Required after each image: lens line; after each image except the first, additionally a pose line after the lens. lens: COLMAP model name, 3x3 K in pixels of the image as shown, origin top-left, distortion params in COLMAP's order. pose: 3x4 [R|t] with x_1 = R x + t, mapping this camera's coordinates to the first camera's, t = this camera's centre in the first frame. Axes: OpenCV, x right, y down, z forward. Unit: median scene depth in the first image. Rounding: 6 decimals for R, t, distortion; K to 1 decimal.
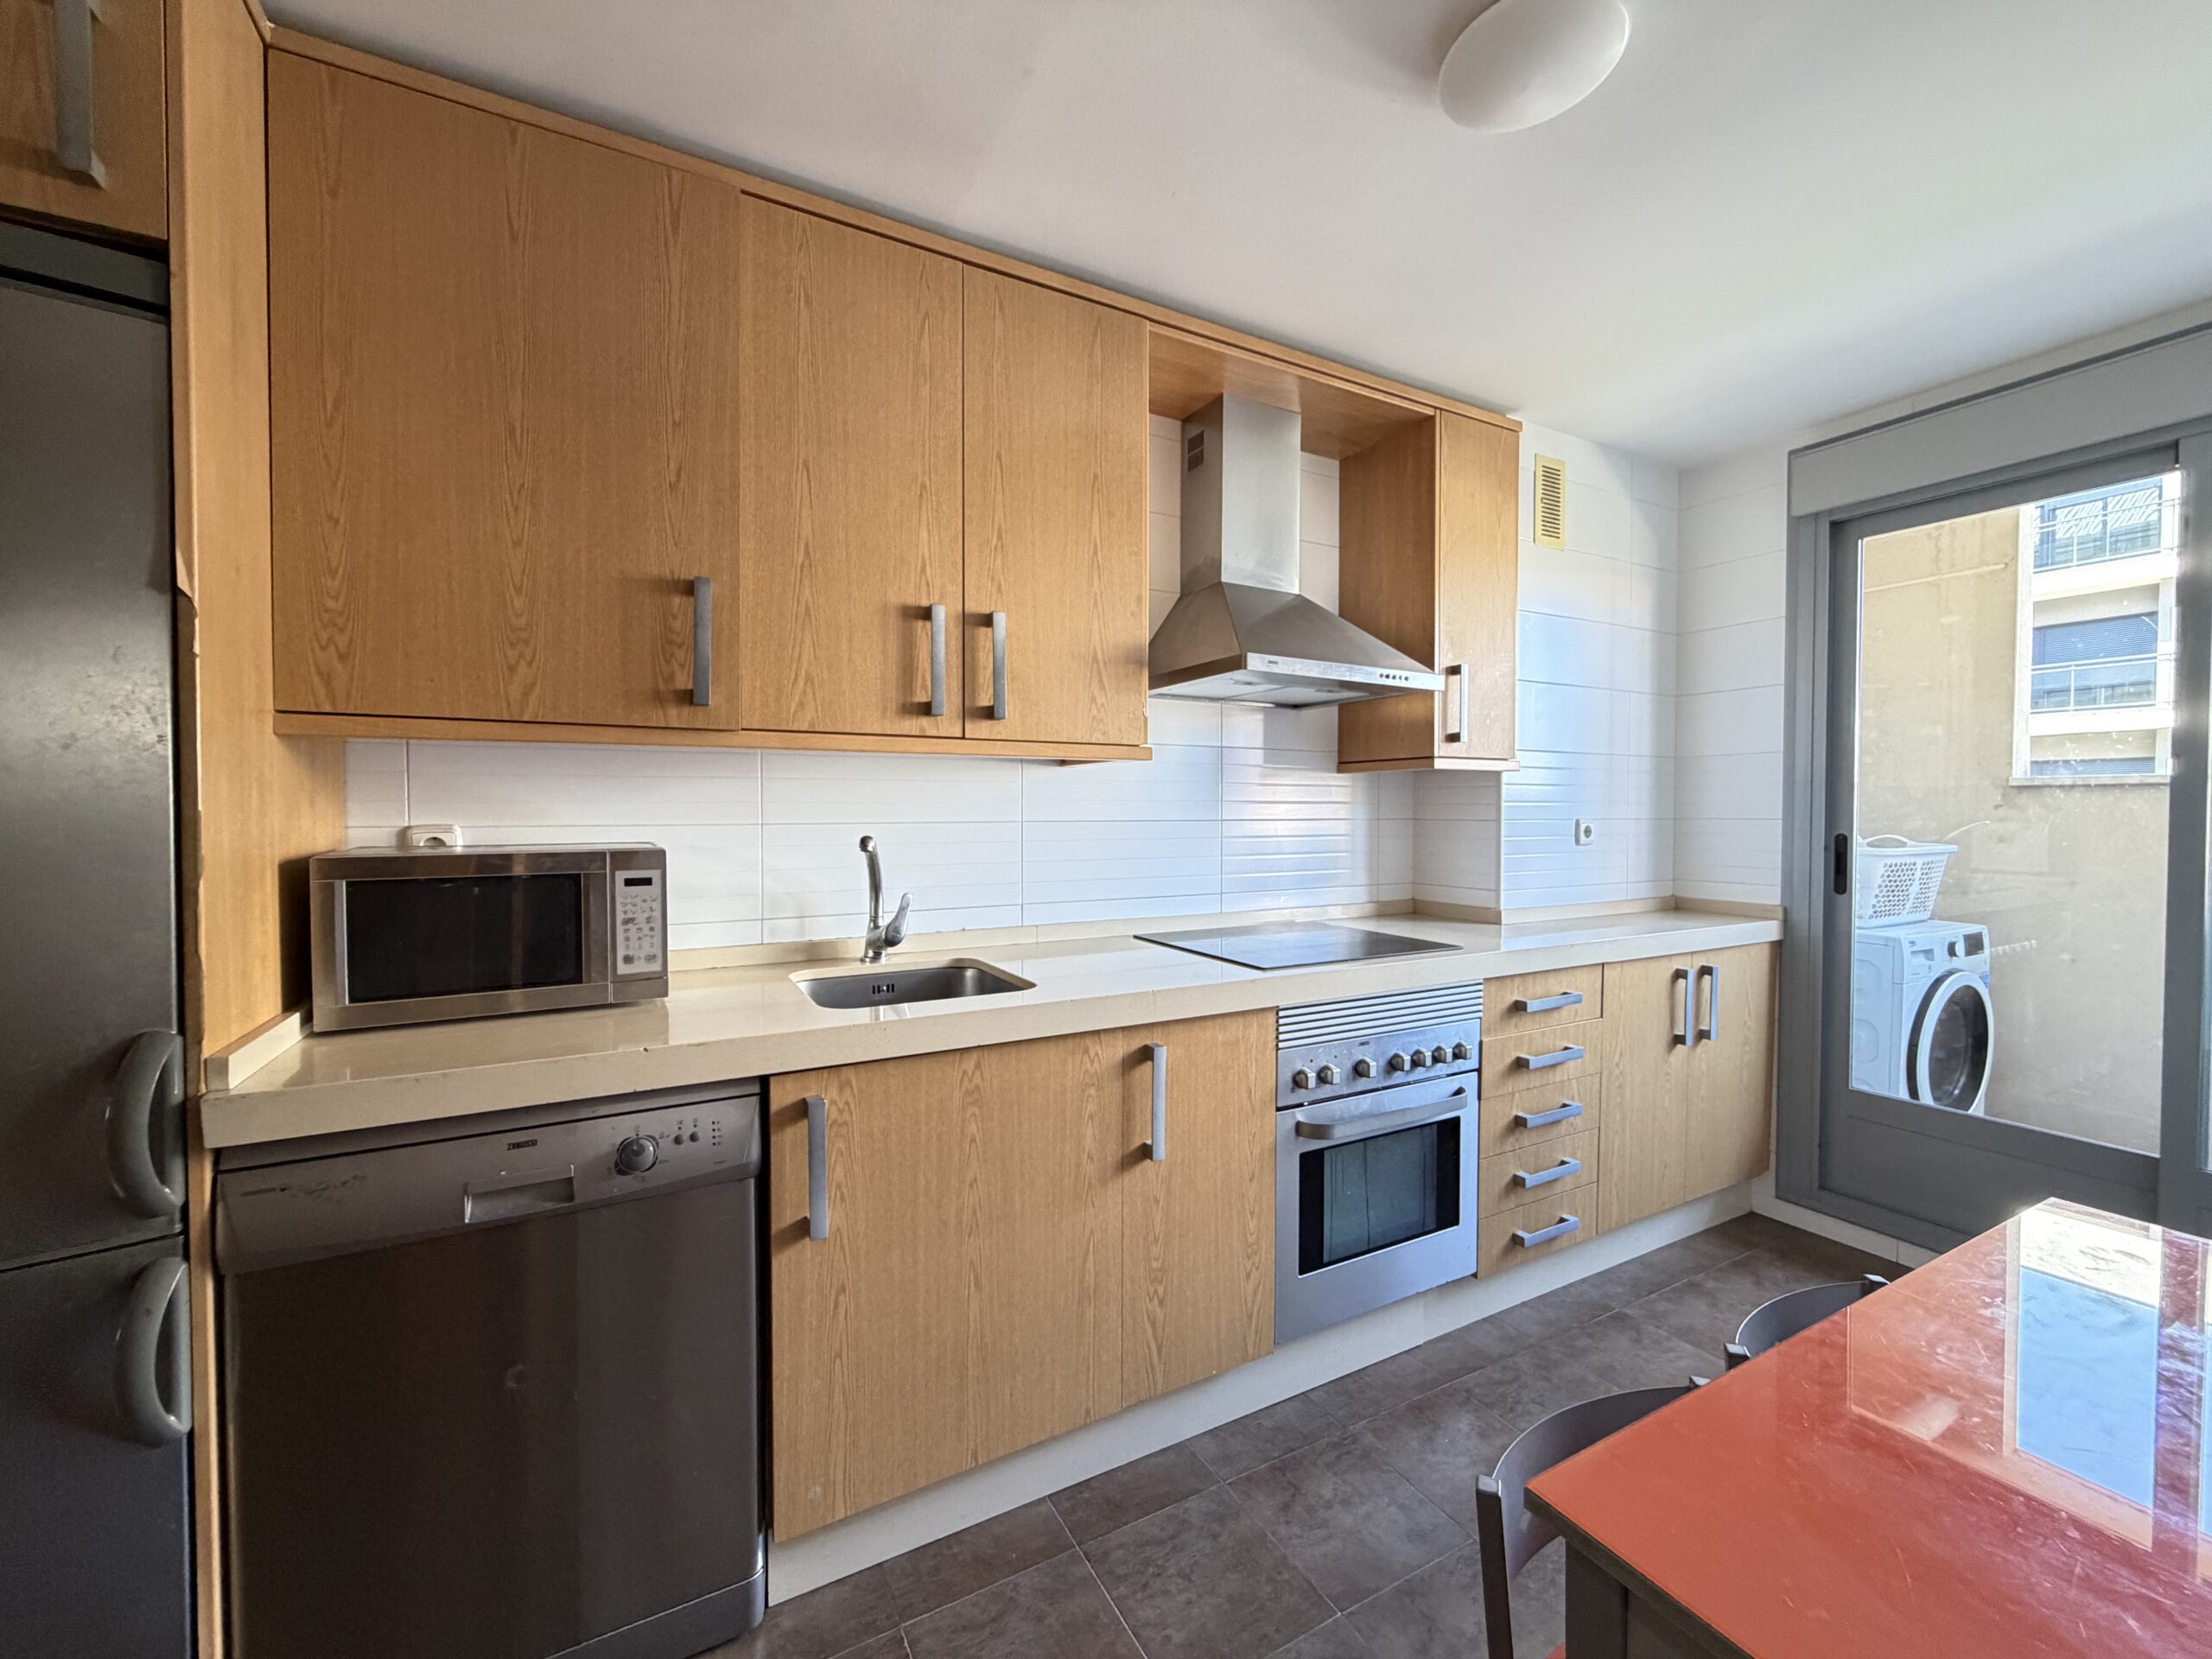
lens RADIAL K [[882.2, 0, 1098.7], [0, 882.2, 825.3], [0, 0, 1]] dist [0.001640, -0.000118]
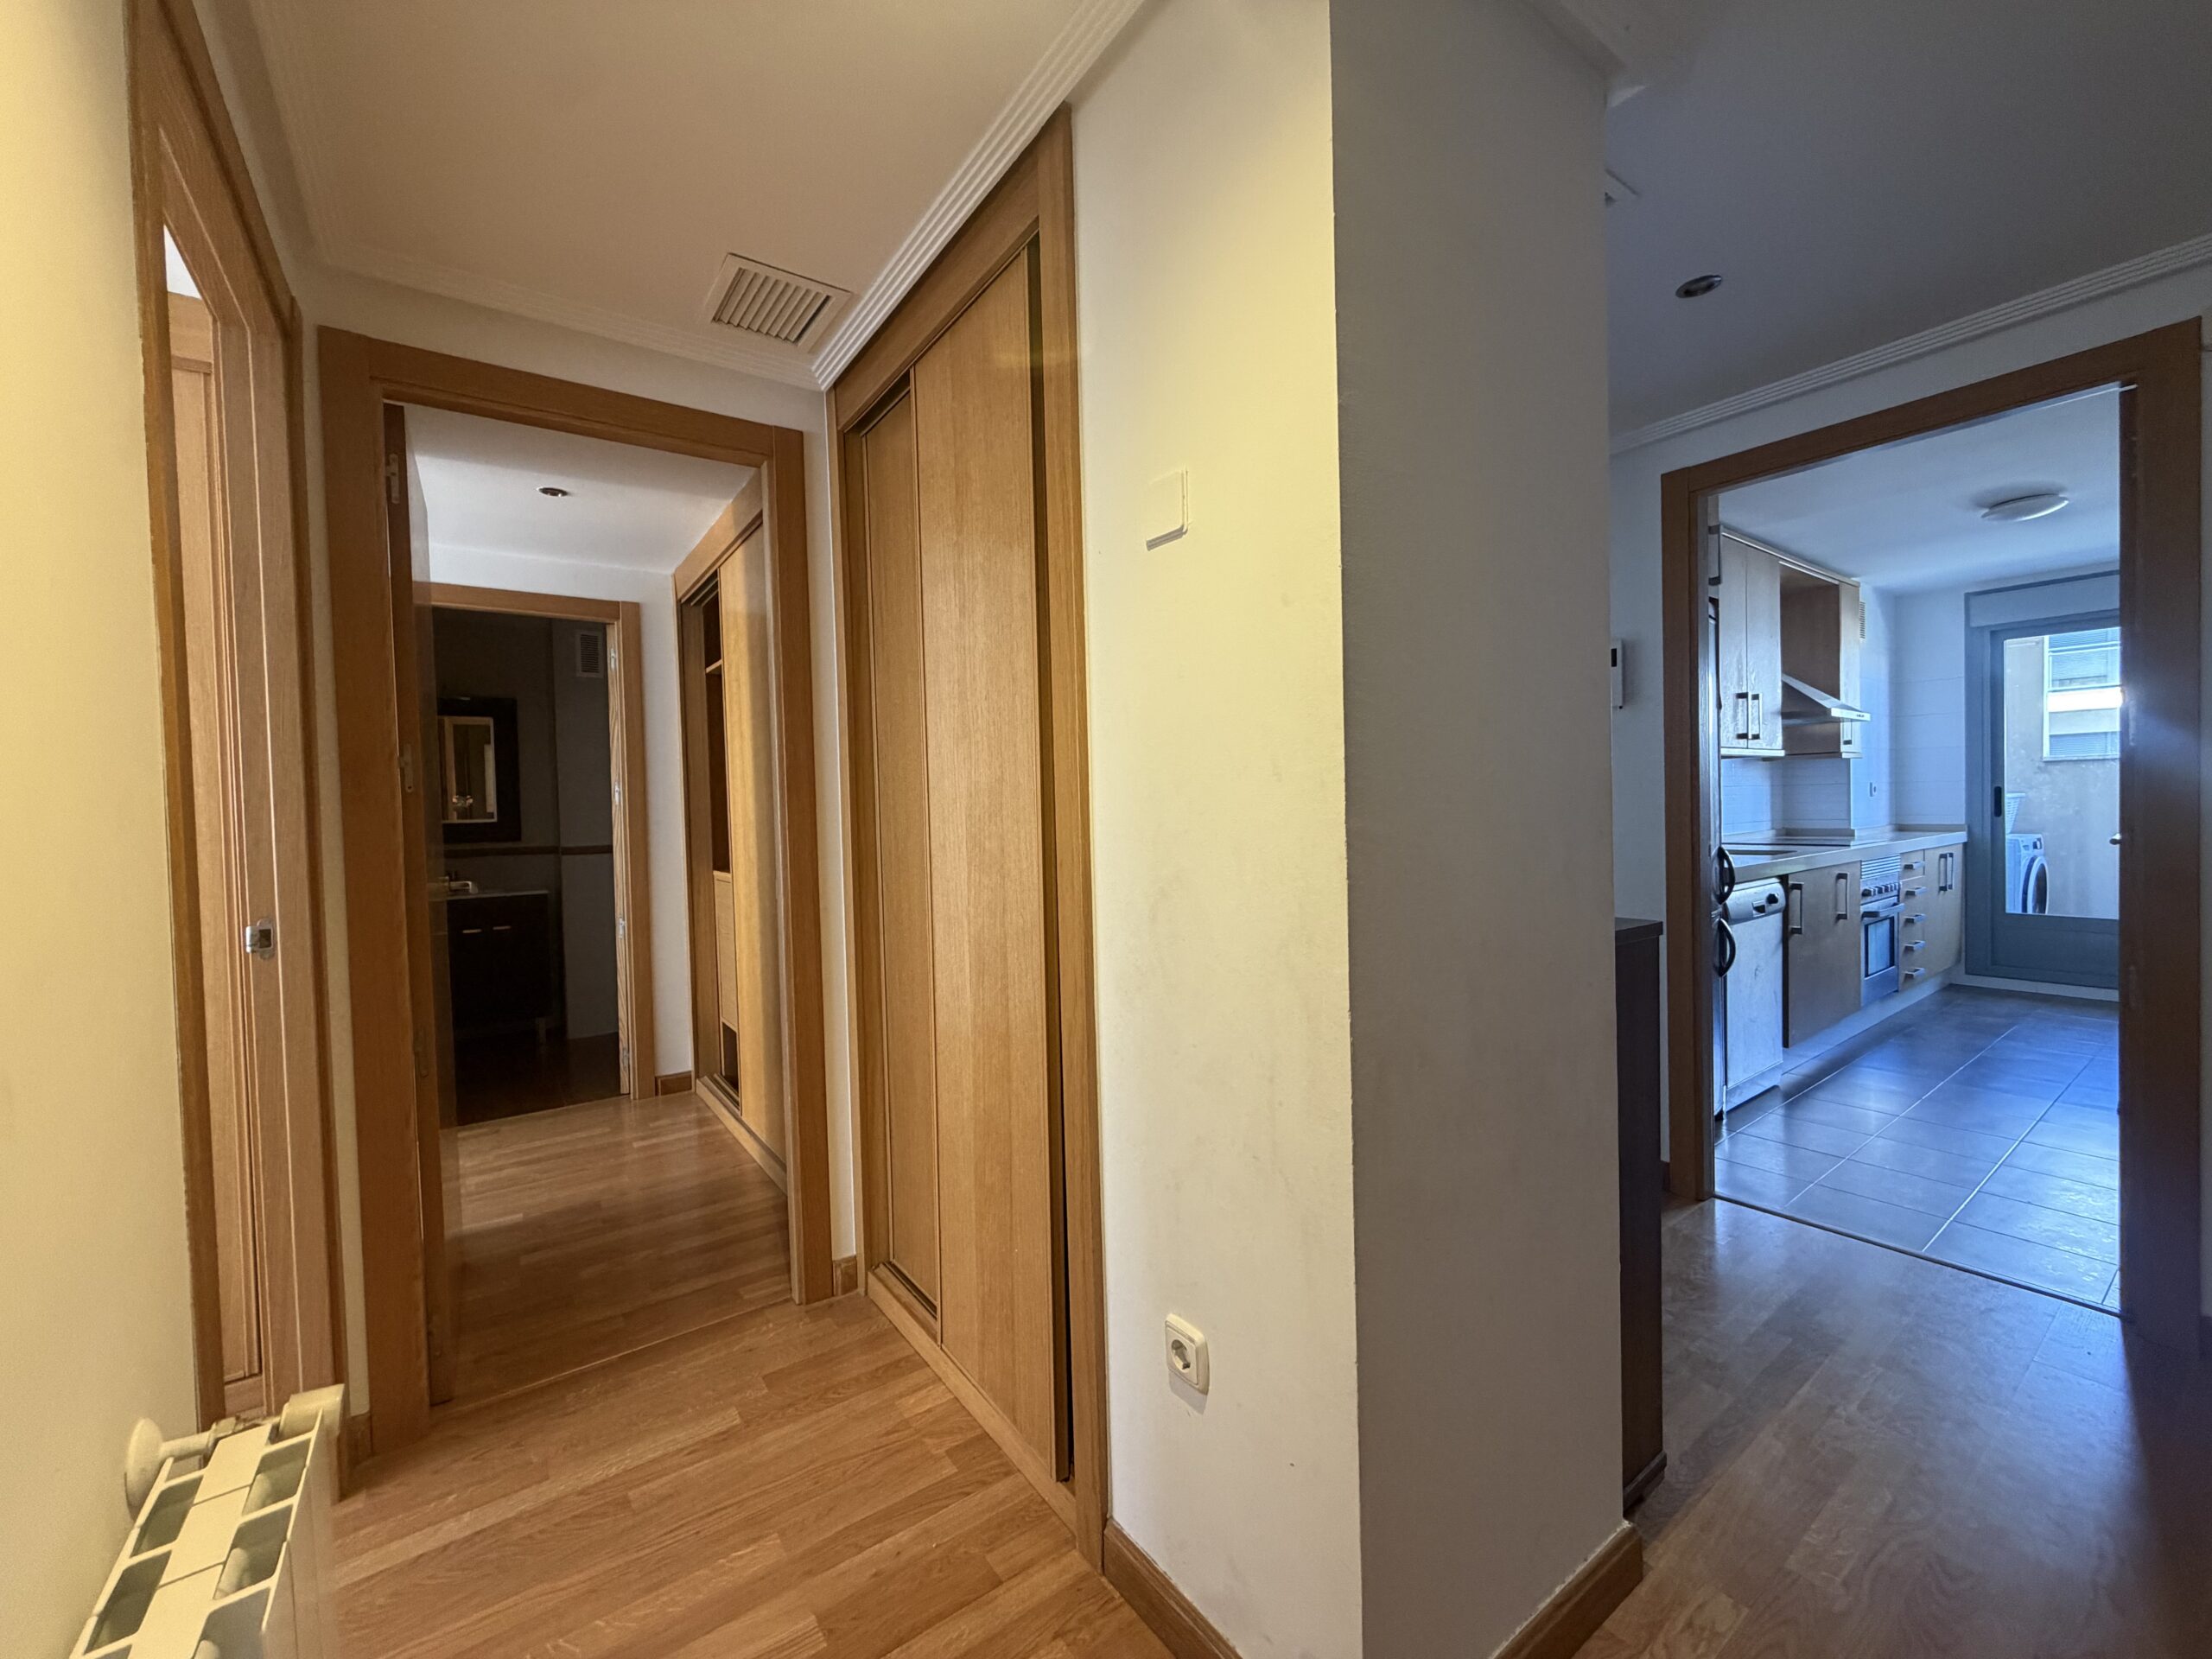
lens RADIAL K [[882.2, 0, 1098.7], [0, 882.2, 825.3], [0, 0, 1]] dist [0.001640, -0.000118]
pose [[0.991757, -0.029805, 0.124622, -2.148587], [0.029709, 0.999555, 0.002630, 0.048179], [-0.124645, 0.001094, 0.992201, -1.100159]]
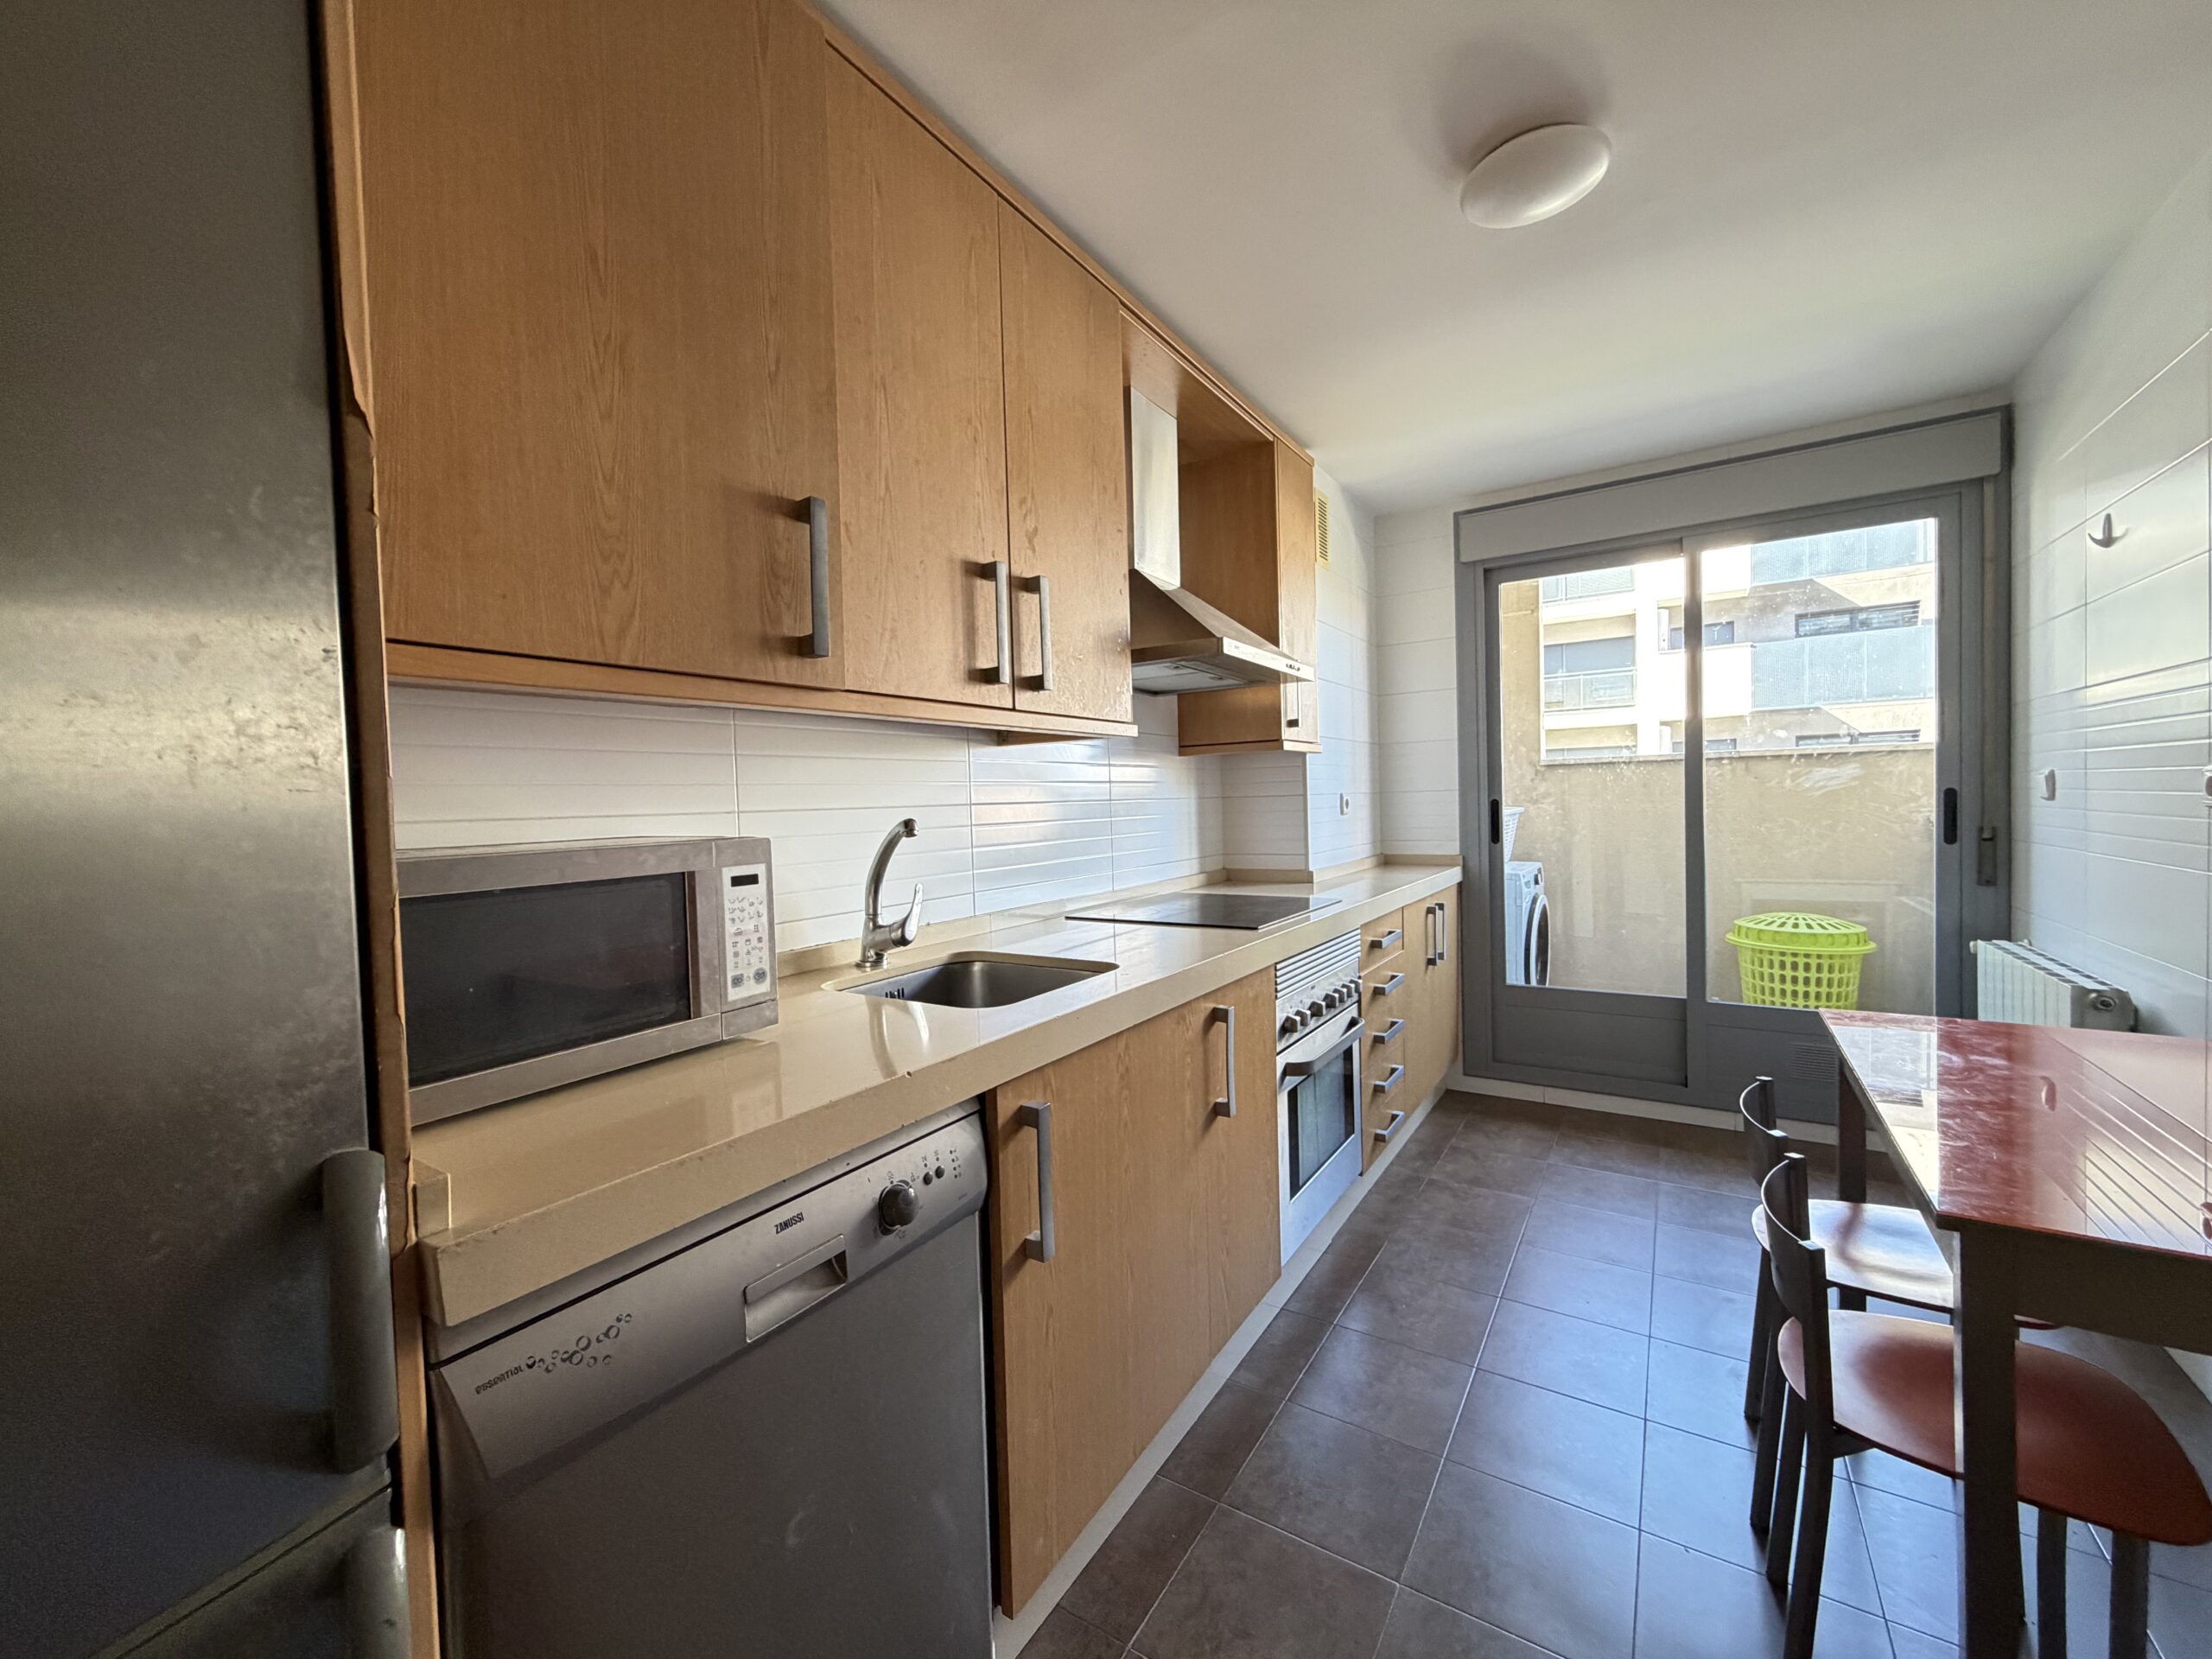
lens RADIAL K [[882.2, 0, 1098.7], [0, 882.2, 825.3], [0, 0, 1]] dist [0.001640, -0.000118]
pose [[0.878665, -0.039764, 0.475780, -0.519304], [0.039403, 0.999166, 0.010739, 0.016696], [-0.475810, 0.009311, 0.879499, 0.140913]]
